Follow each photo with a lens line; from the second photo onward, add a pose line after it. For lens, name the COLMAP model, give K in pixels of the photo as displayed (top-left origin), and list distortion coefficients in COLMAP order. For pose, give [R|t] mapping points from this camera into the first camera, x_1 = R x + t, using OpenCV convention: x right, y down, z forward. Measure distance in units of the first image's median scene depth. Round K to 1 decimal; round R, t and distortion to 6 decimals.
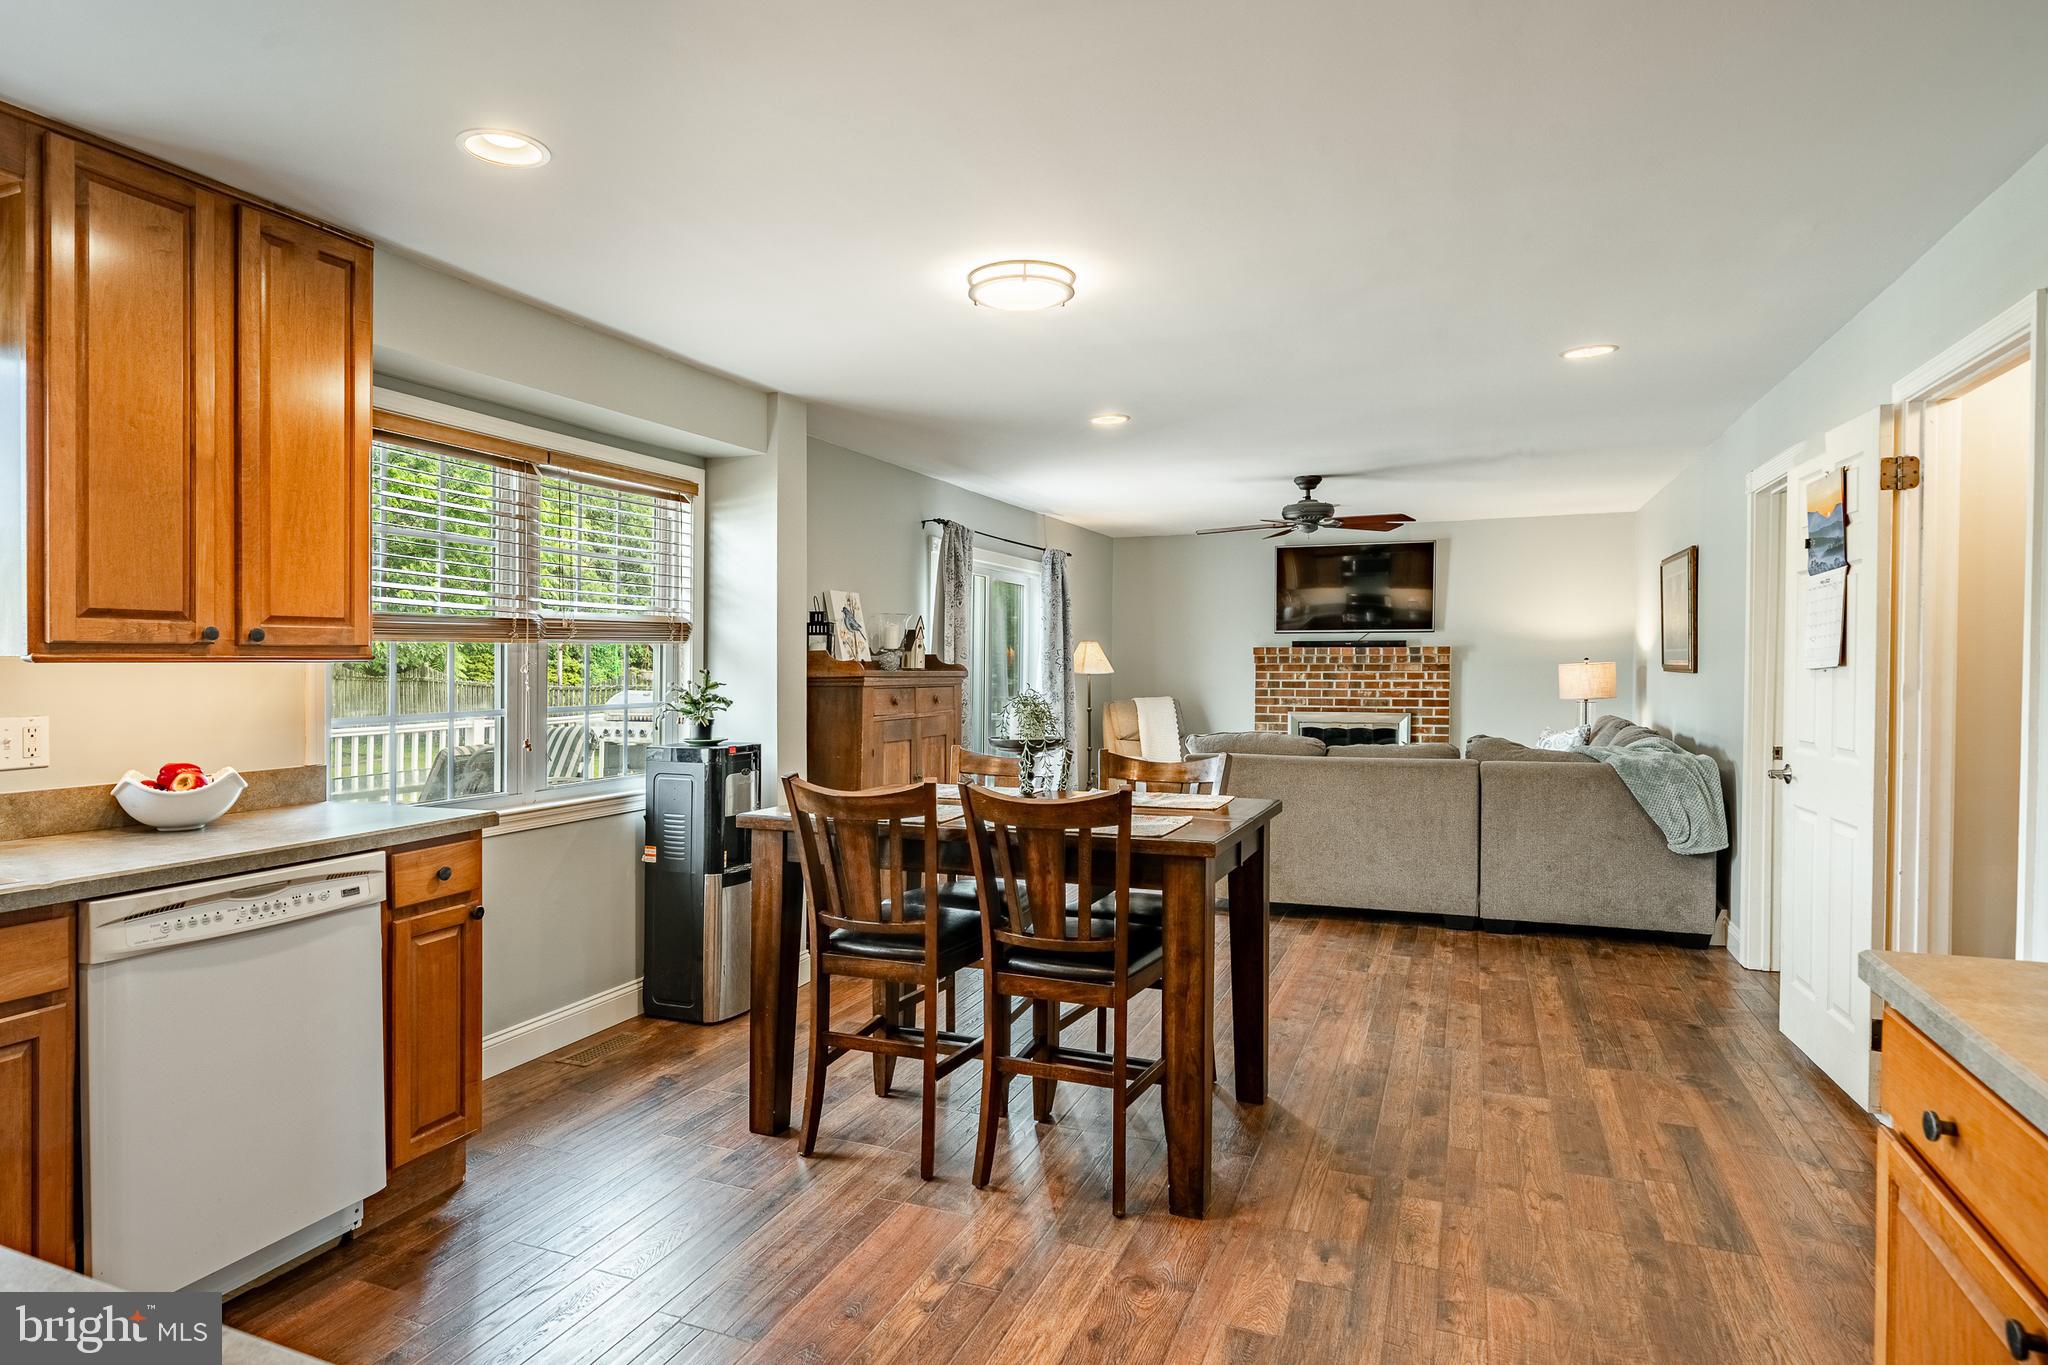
lens RADIAL K [[1156.3, 0, 1004.8], [0, 1156.3, 687.2], [0, 0, 1]] dist [0.013755, -0.000845]
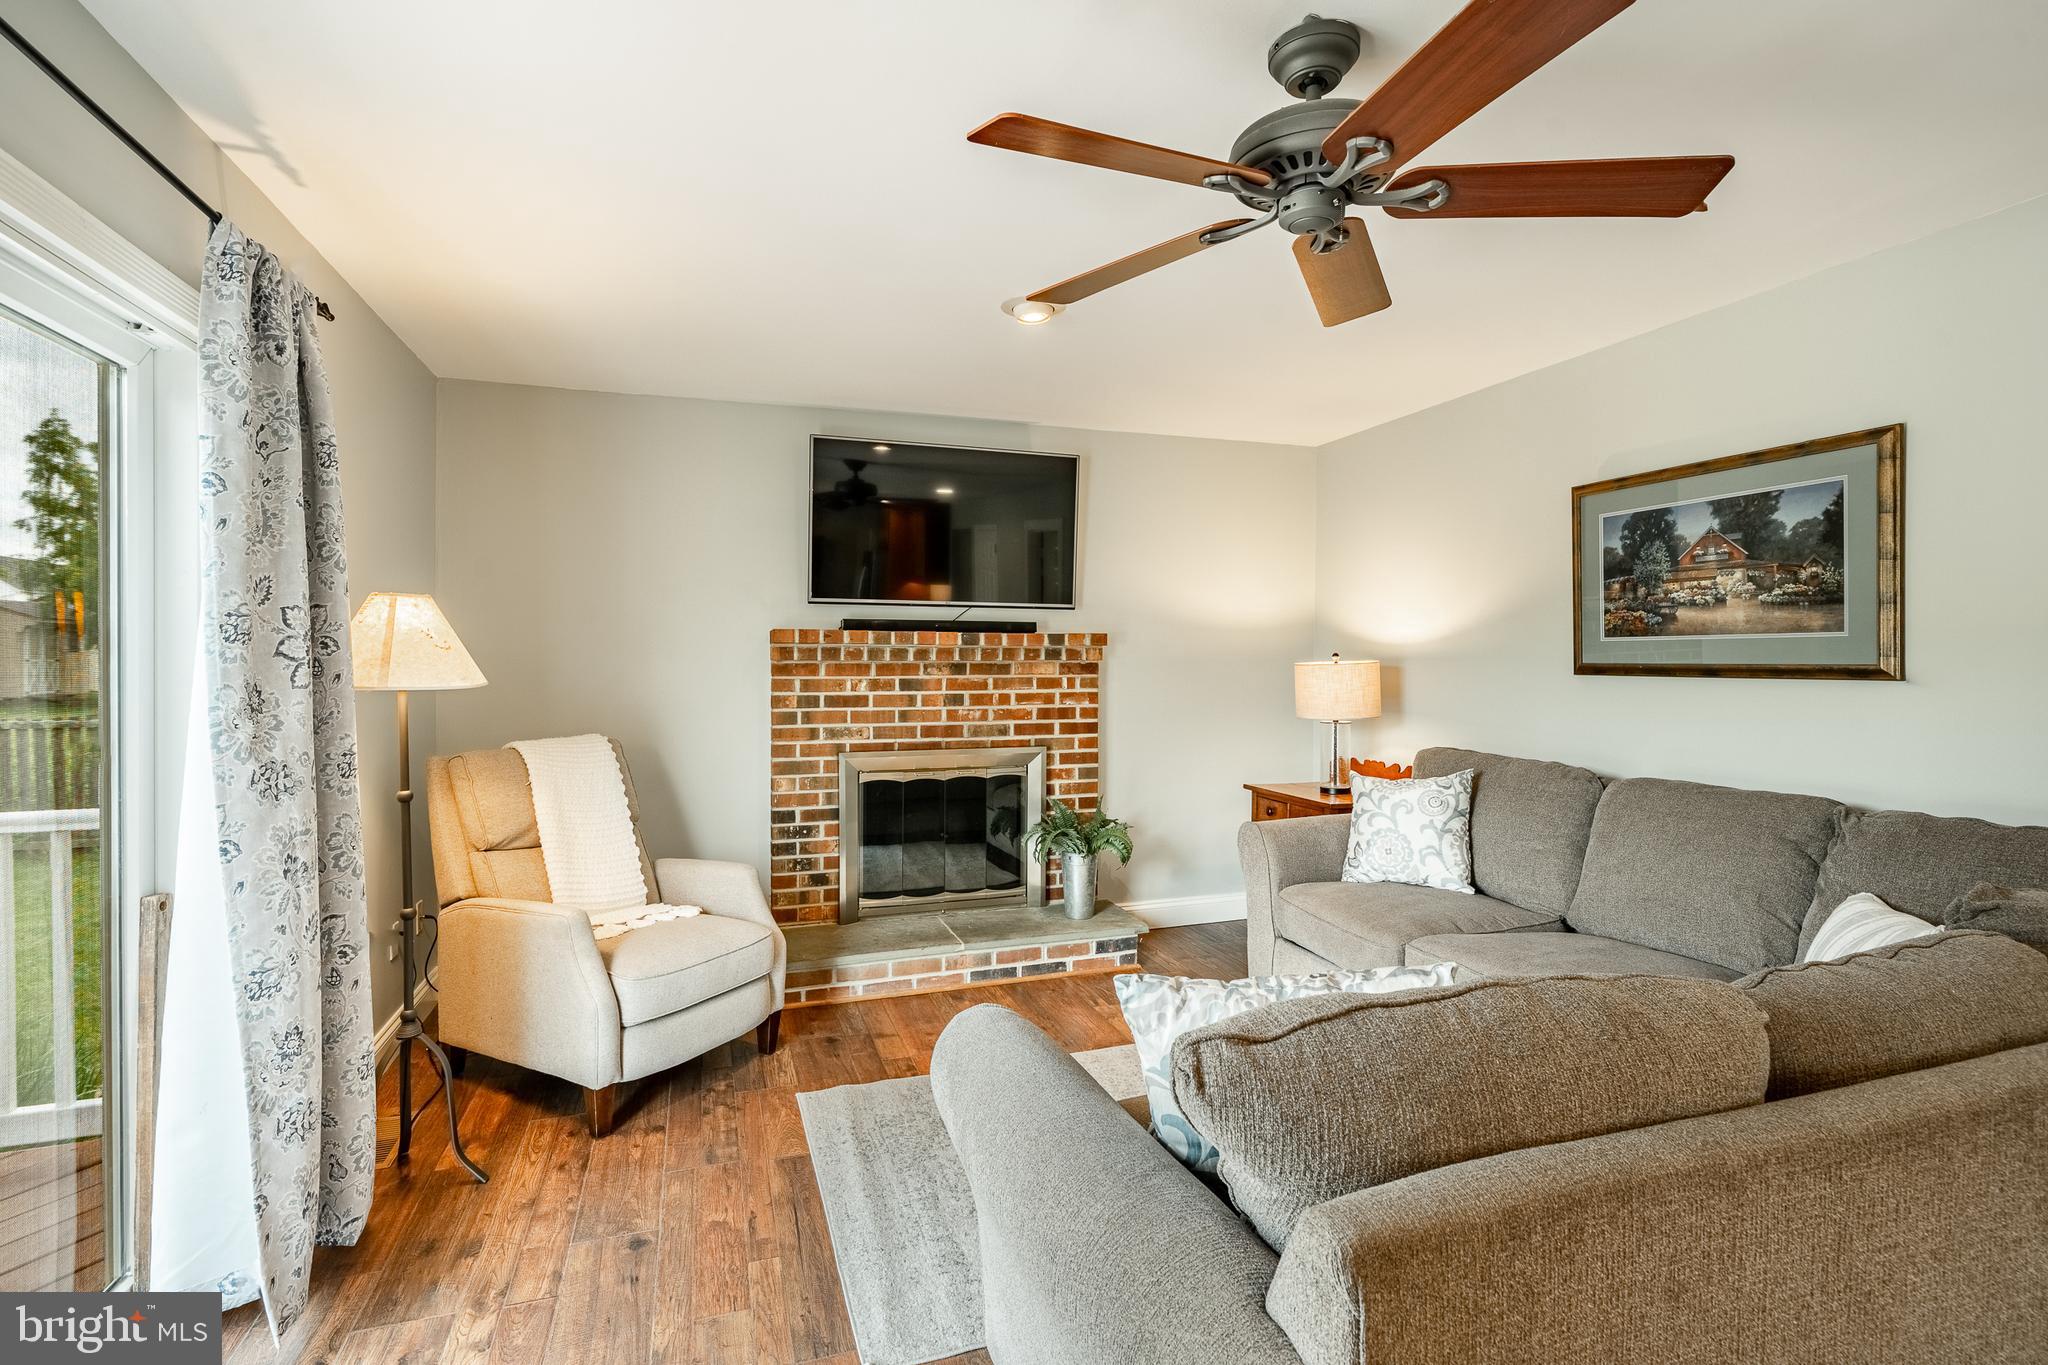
lens RADIAL K [[968.5, 0, 1036.6], [0, 968.5, 681.1], [0, 0, 1]] dist [-0.006398, -0.000073]
pose [[0.756252, -0.009518, 0.654211, 0.027142], [0.012075, 0.999927, 0.000589, -0.010866], [-0.654169, 0.007454, 0.756311, 0.626853]]
